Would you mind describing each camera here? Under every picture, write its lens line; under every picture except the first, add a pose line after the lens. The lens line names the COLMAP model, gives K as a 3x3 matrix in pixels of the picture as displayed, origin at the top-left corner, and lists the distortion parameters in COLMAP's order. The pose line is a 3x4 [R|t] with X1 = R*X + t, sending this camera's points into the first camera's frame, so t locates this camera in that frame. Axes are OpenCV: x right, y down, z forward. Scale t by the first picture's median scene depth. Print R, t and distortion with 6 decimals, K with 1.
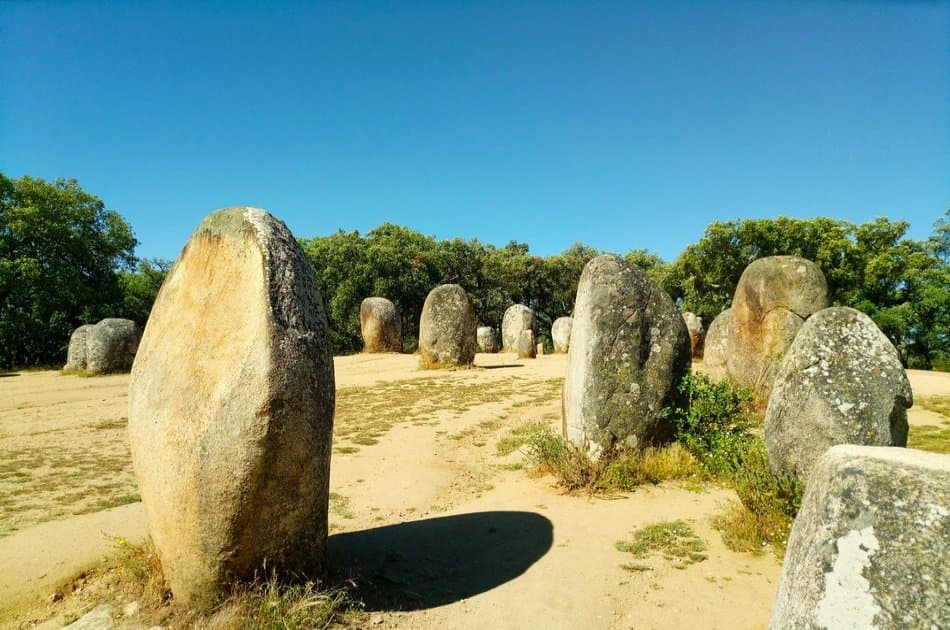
lens RADIAL K [[908.1, 0, 475.0], [0, 908.1, 315.0], [0, 0, 1]] dist [-0.056835, -0.006567]
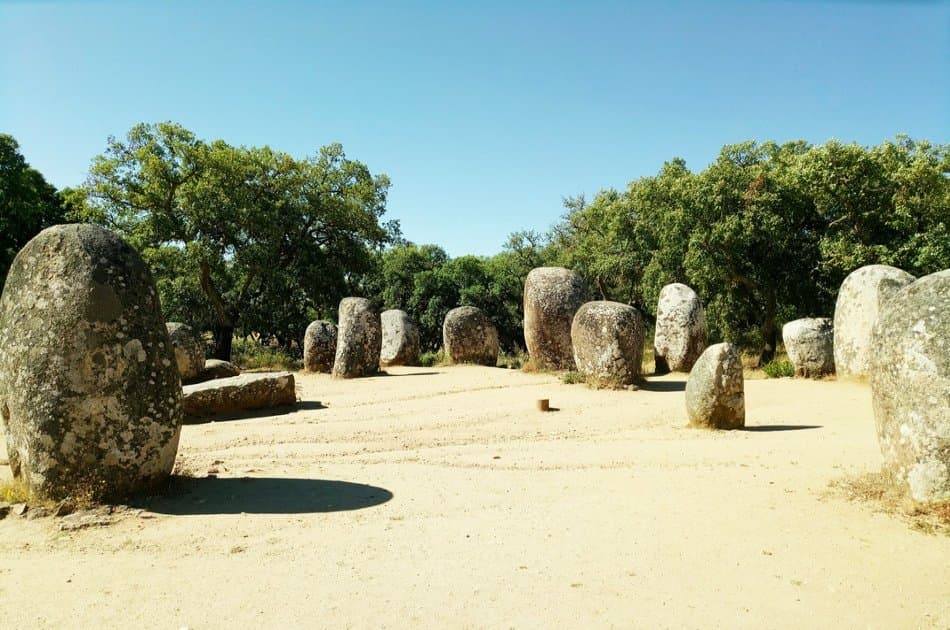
lens RADIAL K [[908.1, 0, 475.0], [0, 908.1, 315.0], [0, 0, 1]] dist [-0.056835, -0.006567]
pose [[0.765696, -0.007341, -0.643161, 0.177273], [0.028751, 0.999326, 0.022822, -0.004081], [0.642560, -0.035966, 0.765391, 0.561929]]
